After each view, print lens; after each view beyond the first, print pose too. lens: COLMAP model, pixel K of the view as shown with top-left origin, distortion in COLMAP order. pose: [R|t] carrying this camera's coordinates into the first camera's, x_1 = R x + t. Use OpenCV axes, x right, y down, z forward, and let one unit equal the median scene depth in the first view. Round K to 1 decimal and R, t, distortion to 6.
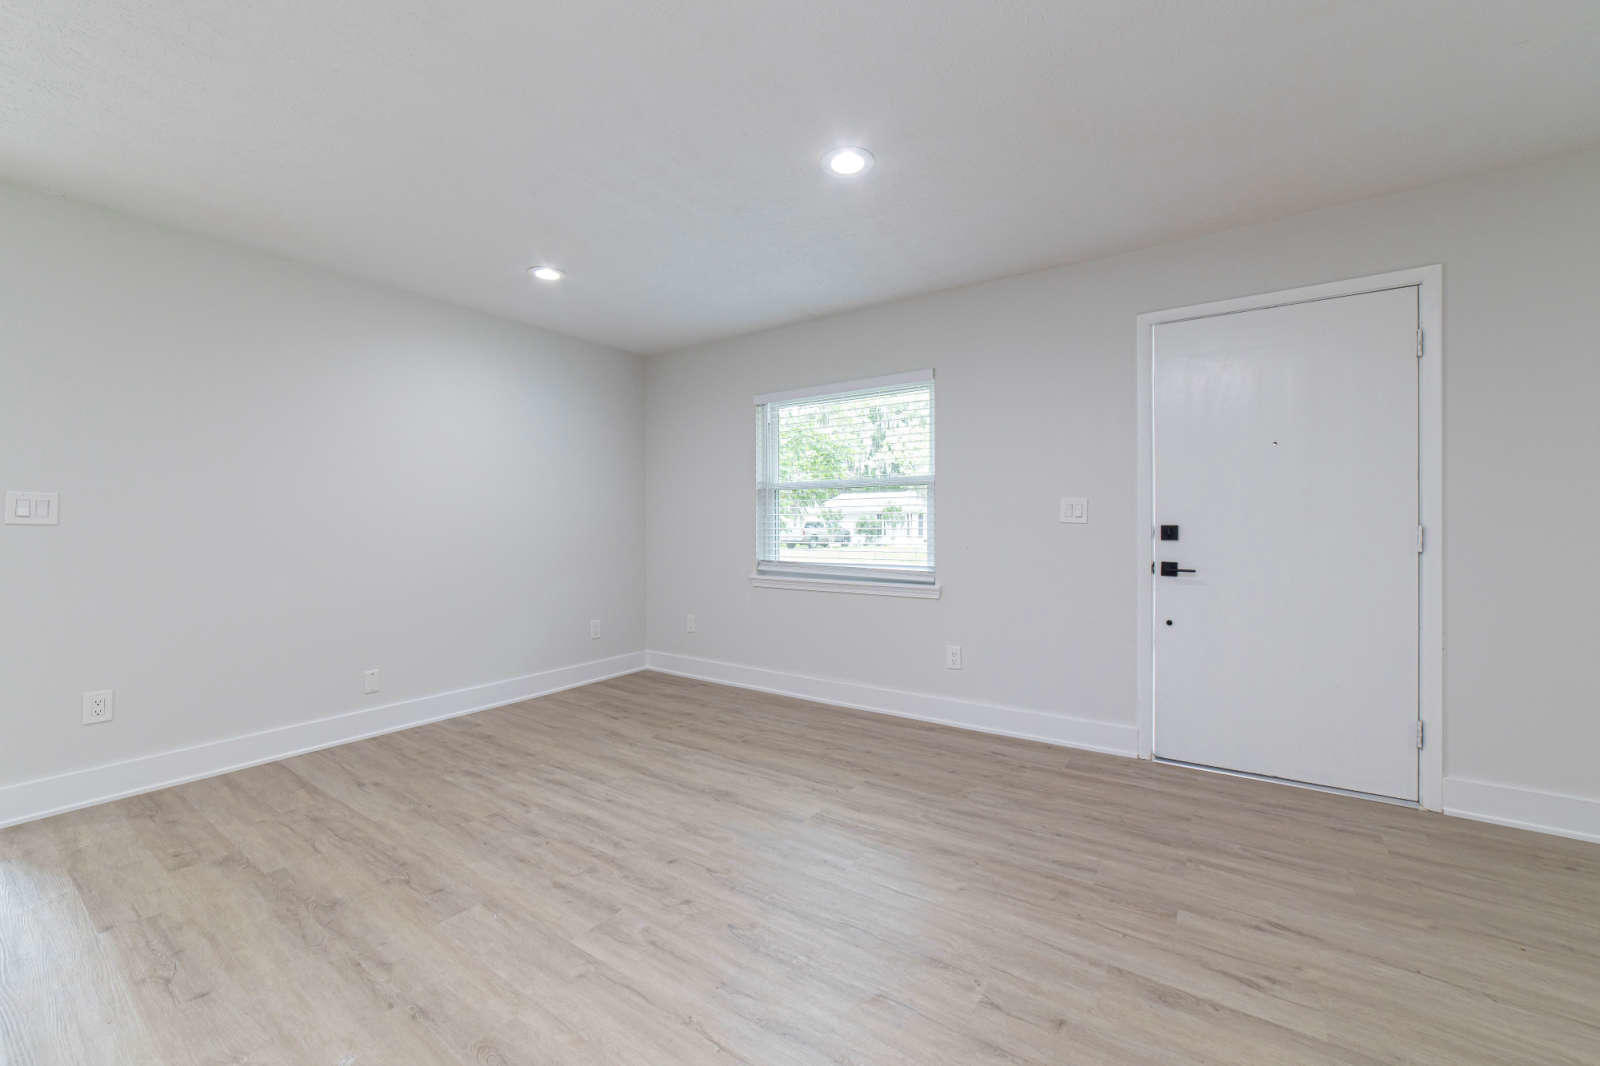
lens RADIAL K [[642.3, 0, 803.0], [0, 642.3, 524.1], [0, 0, 1]] dist [-0.012832, 0.000178]
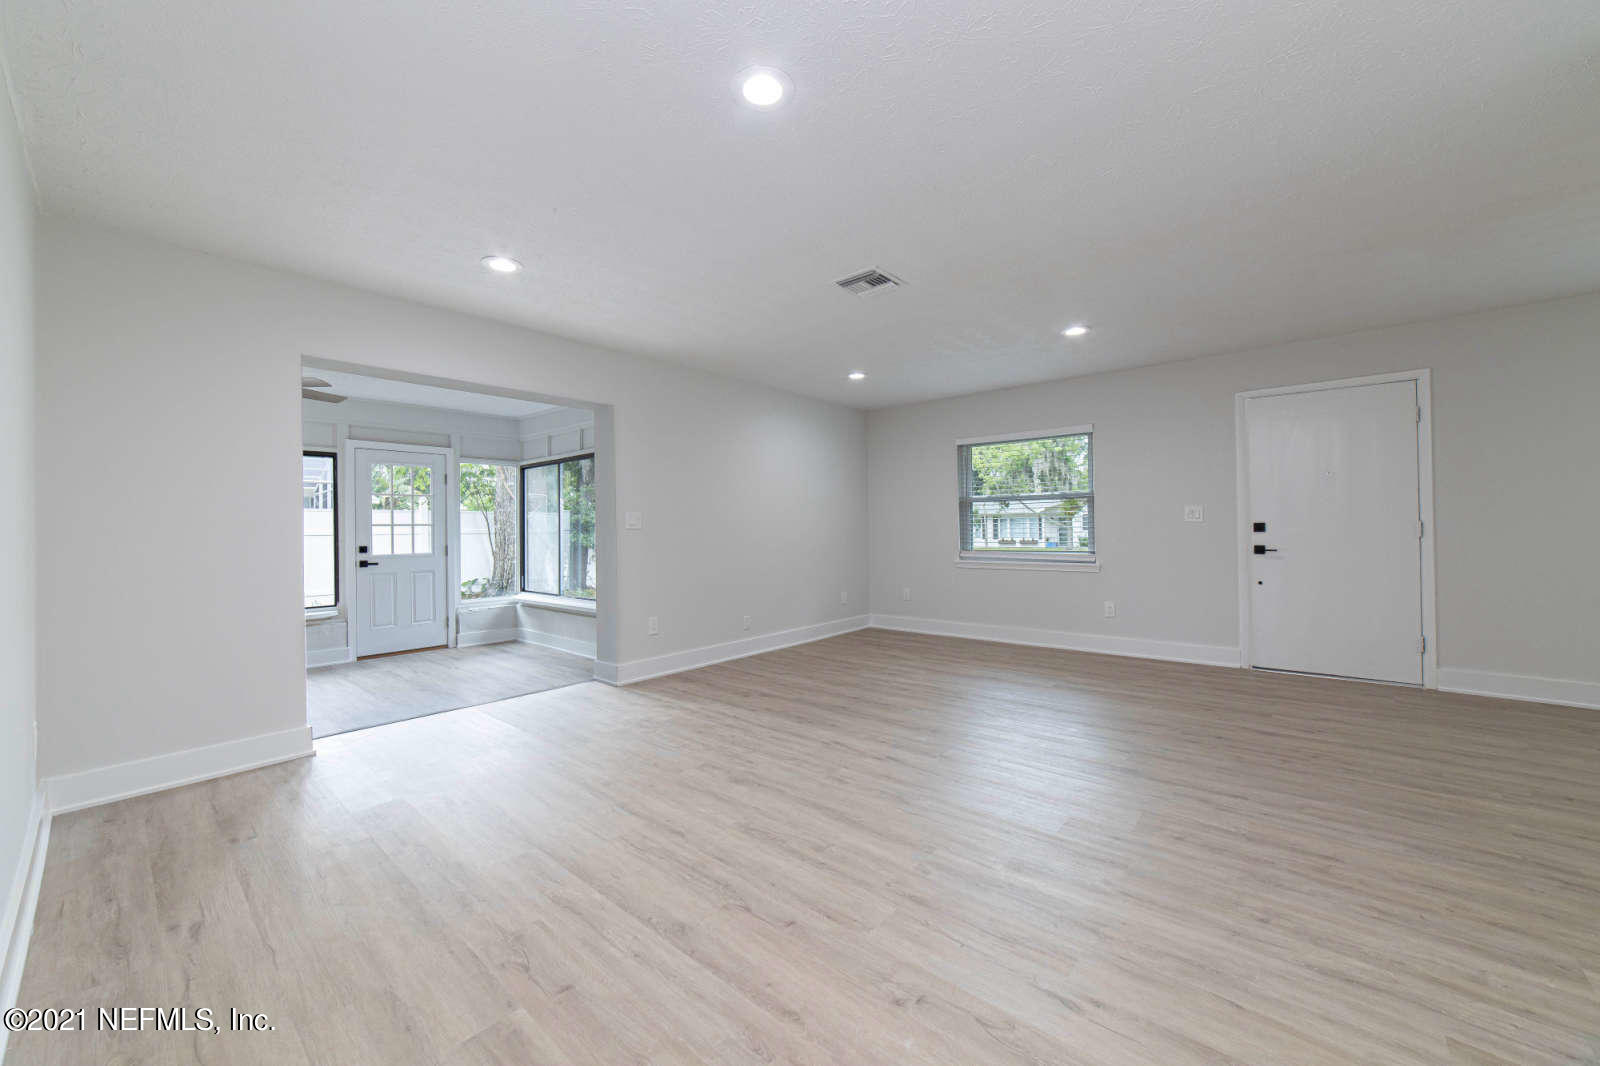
lens RADIAL K [[598.2, 0, 820.9], [0, 598.2, 522.0], [0, 0, 1]] dist [-0.000187, 0.000088]
pose [[0.995498, -0.010672, -0.094177, -0.472309], [0.009723, 0.999897, -0.010533, 0.005037], [0.094280, 0.009570, 0.995500, -0.745209]]
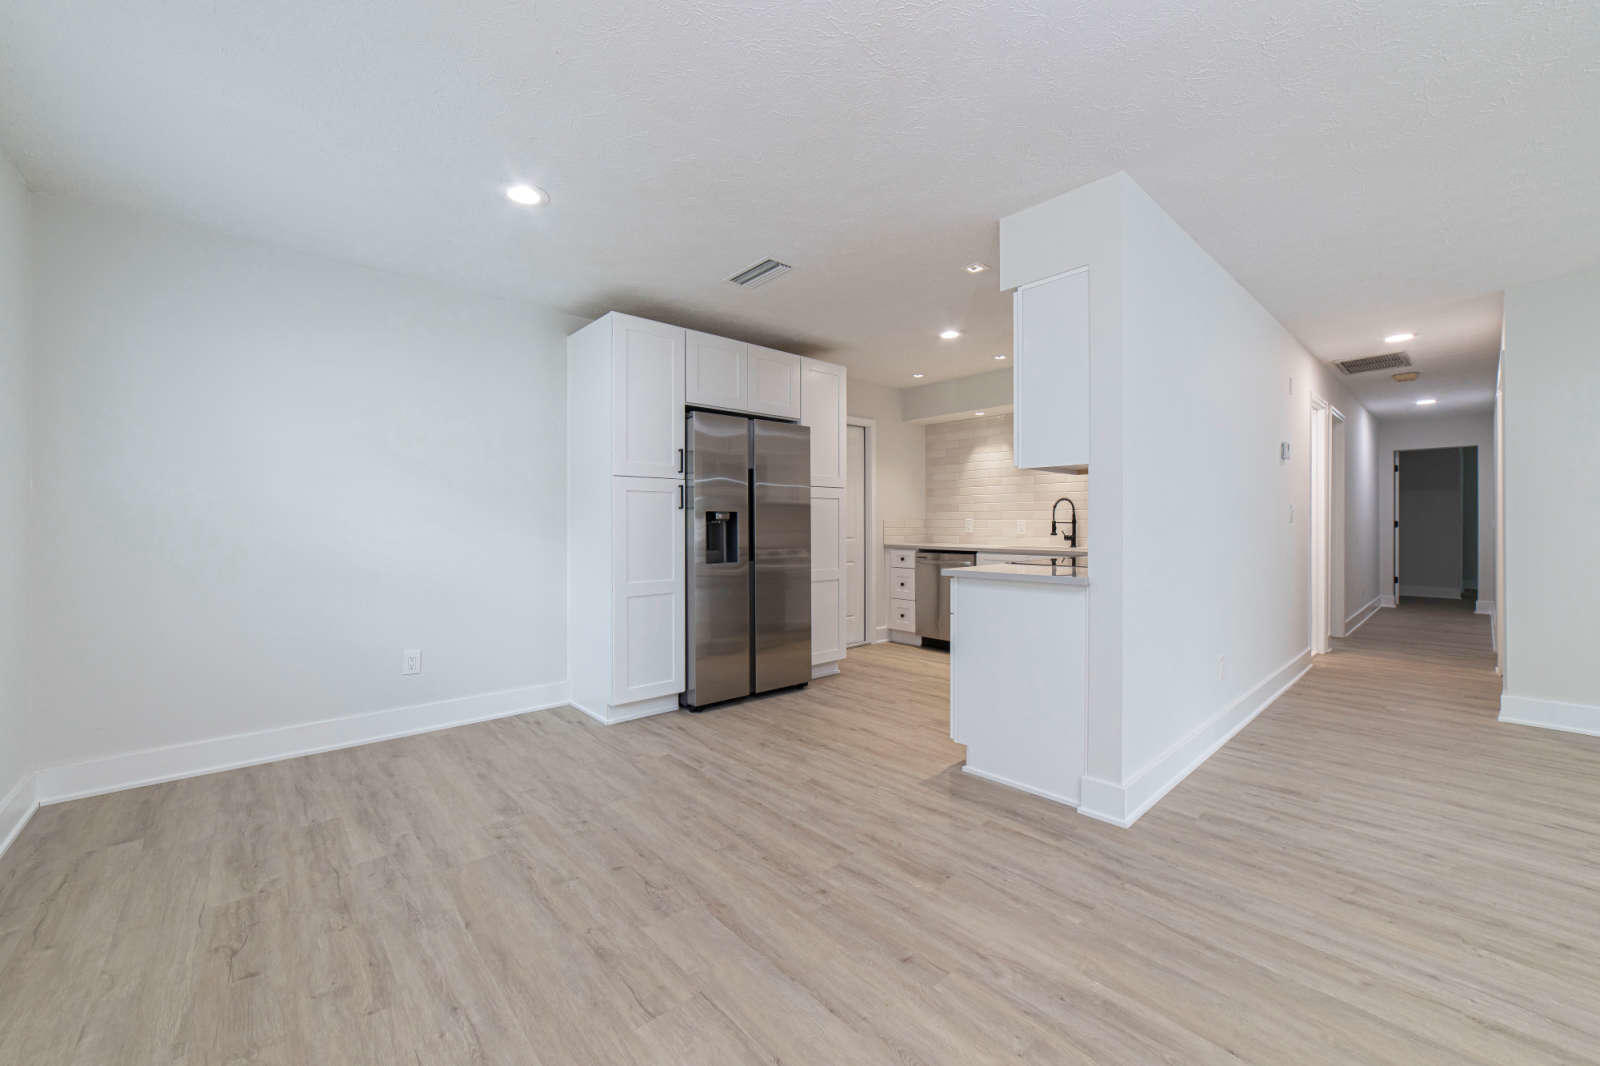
lens RADIAL K [[625.6, 0, 800.0], [0, 625.6, 533.0], [0, 0, 1]] dist [-0.000863, 0.000261]
pose [[-0.973421, 0.001336, 0.229018, 0.559147], [0.004160, 0.999921, 0.011845, 0.000253], [-0.228984, 0.012482, -0.973350, 0.939211]]
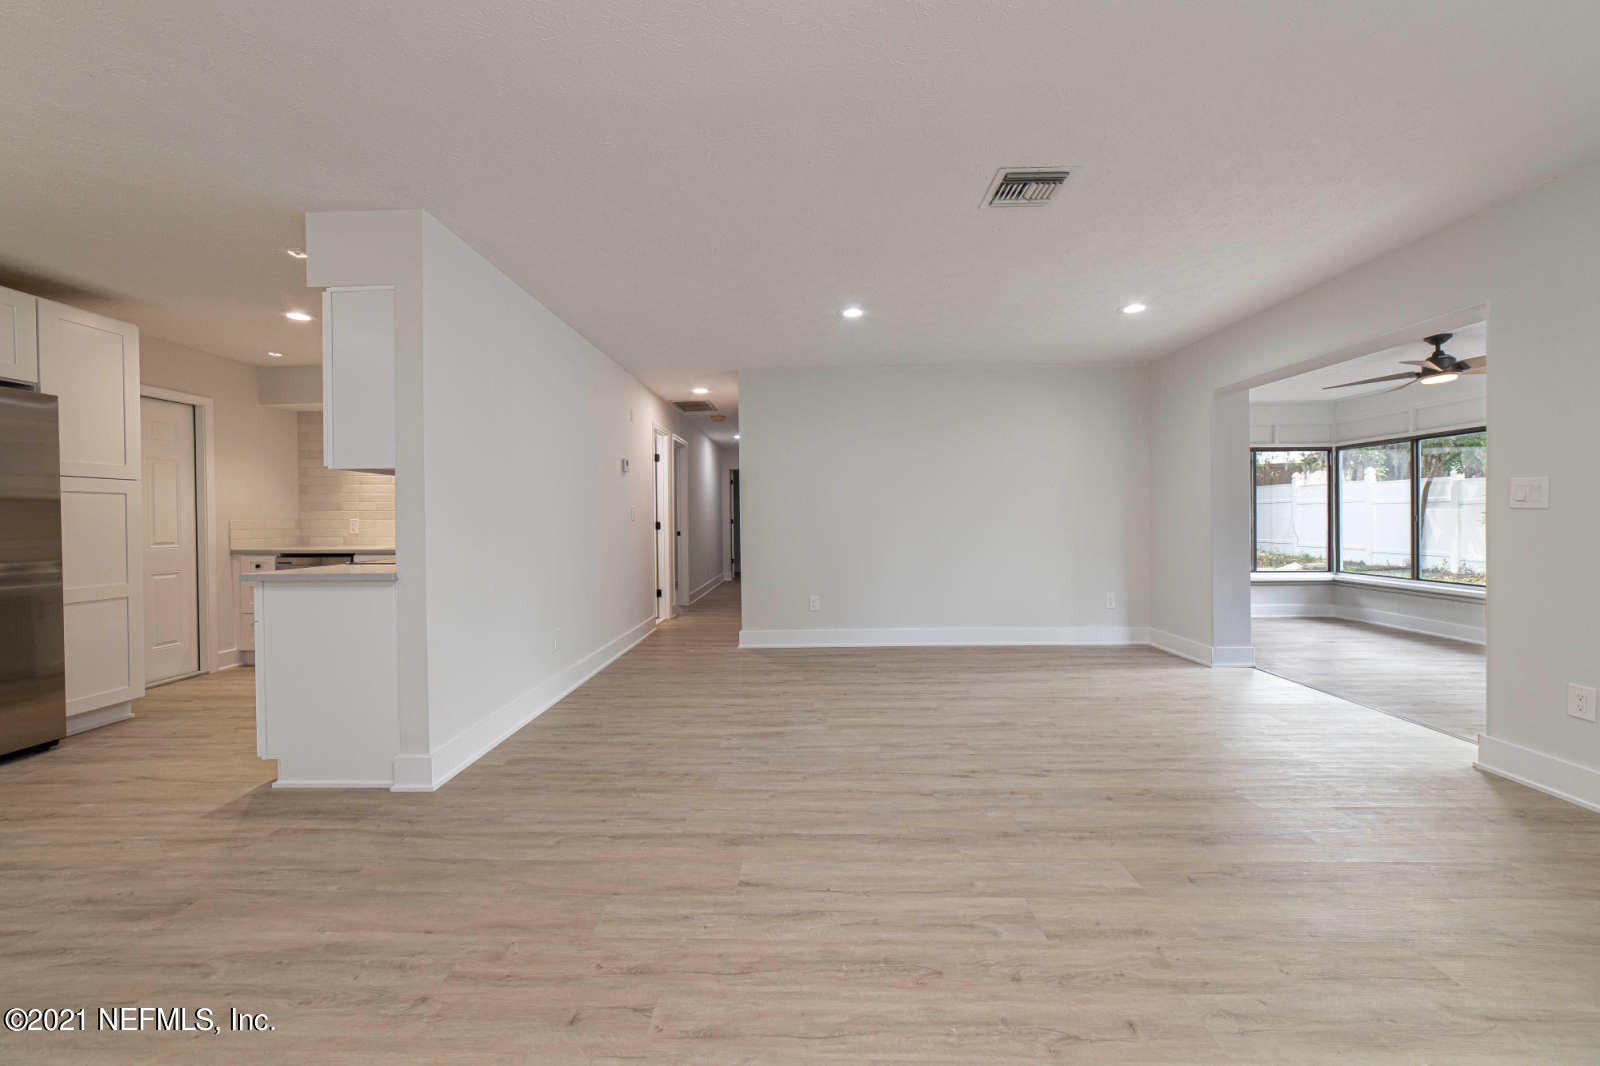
lens RADIAL K [[613.6, 0, 796.8], [0, 613.6, 527.3], [0, 0, 1]] dist [-0.022689, 0.008766]
pose [[-0.838143, 0.016801, -0.545192, 0.344855], [0.013040, 0.999857, 0.010766, 0.004484], [0.545295, 0.001914, -0.838242, 1.113306]]
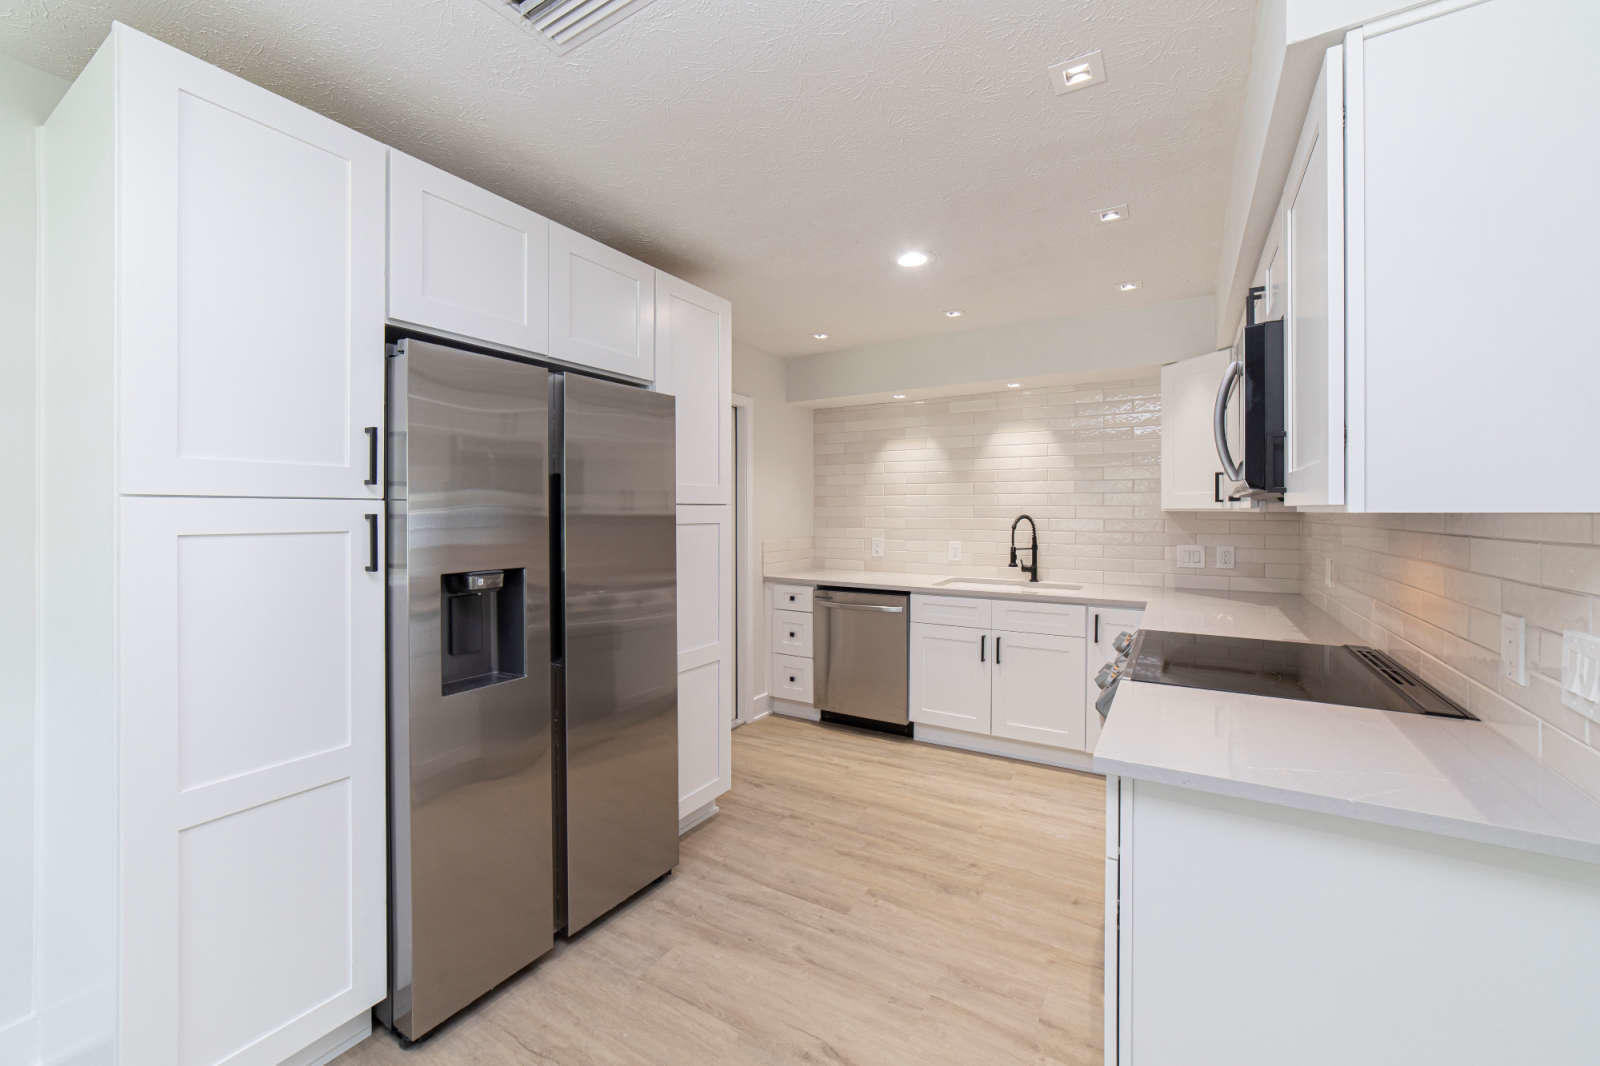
lens RADIAL K [[617.4, 0, 803.1], [0, 617.4, 513.5], [0, 0, 1]] dist [-0.001300, -0.000019]
pose [[-0.998323, 0.003517, -0.057780, 0.776120], [0.003386, 0.999991, 0.002377, -0.093547], [0.057788, 0.002177, -0.998327, 0.219986]]
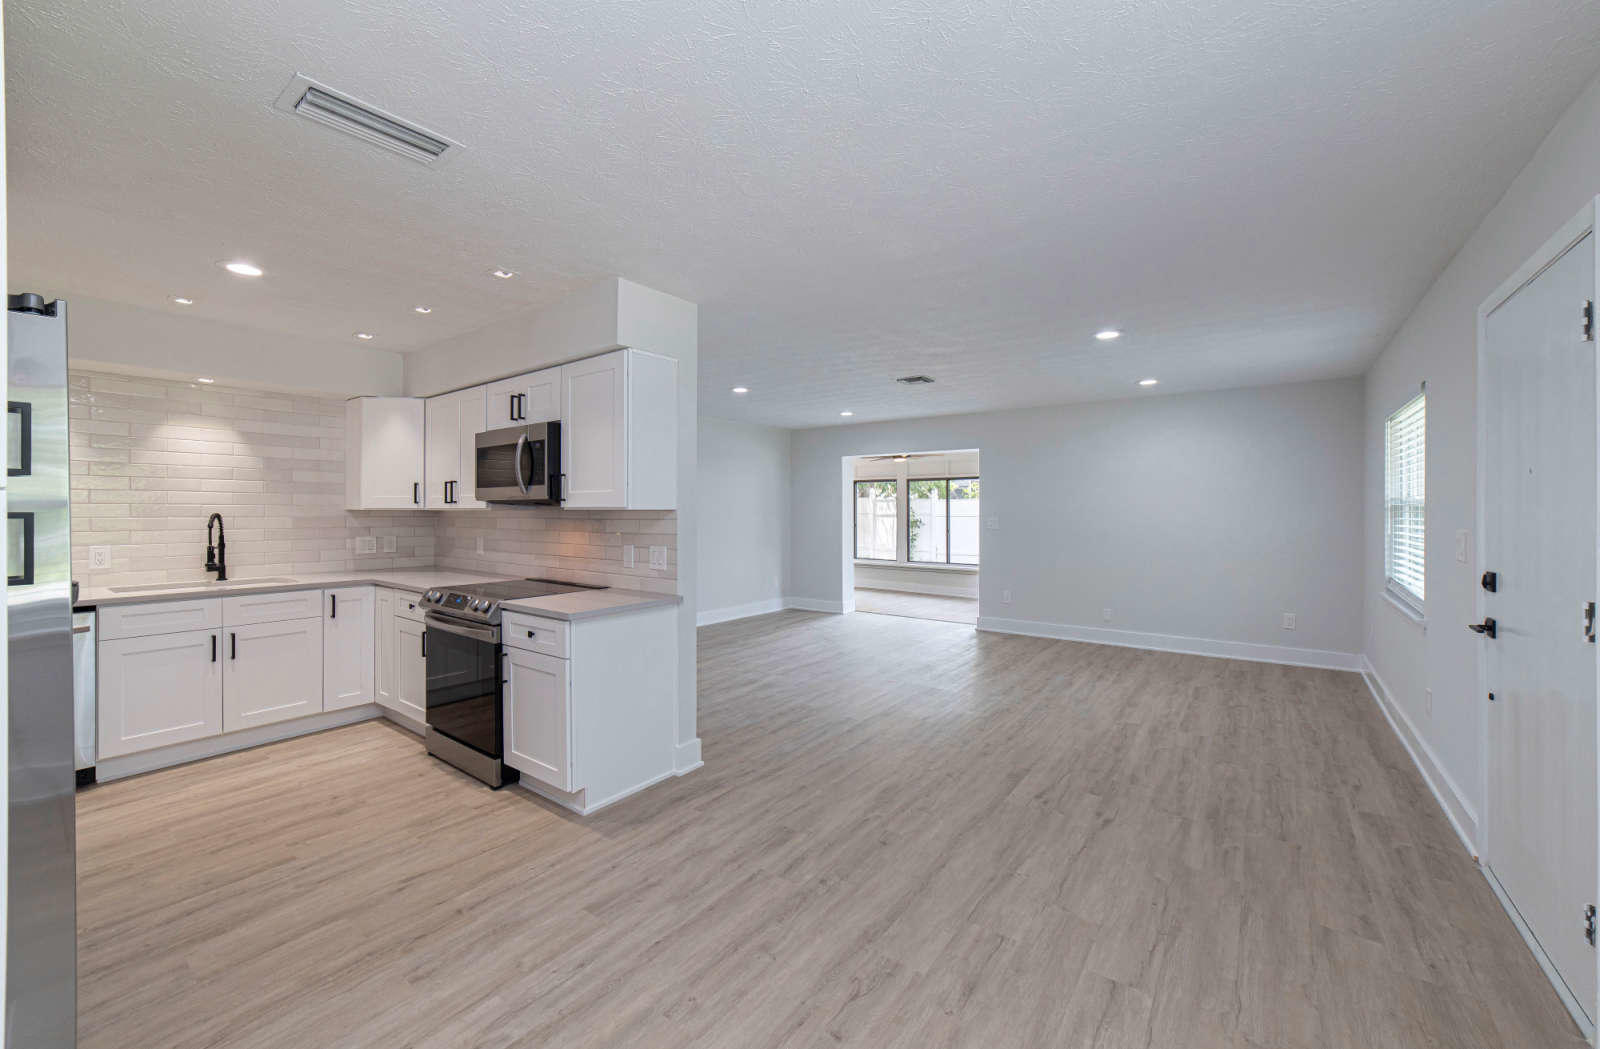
lens RADIAL K [[626.6, 0, 798.2], [0, 626.6, 515.8], [0, 0, 1]] dist [-0.001628, -0.000048]
pose [[-0.036892, 0.009418, -0.999275, 1.593033], [0.001875, 0.999954, 0.009355, -0.090312], [0.999317, -0.001528, -0.036908, 0.206728]]
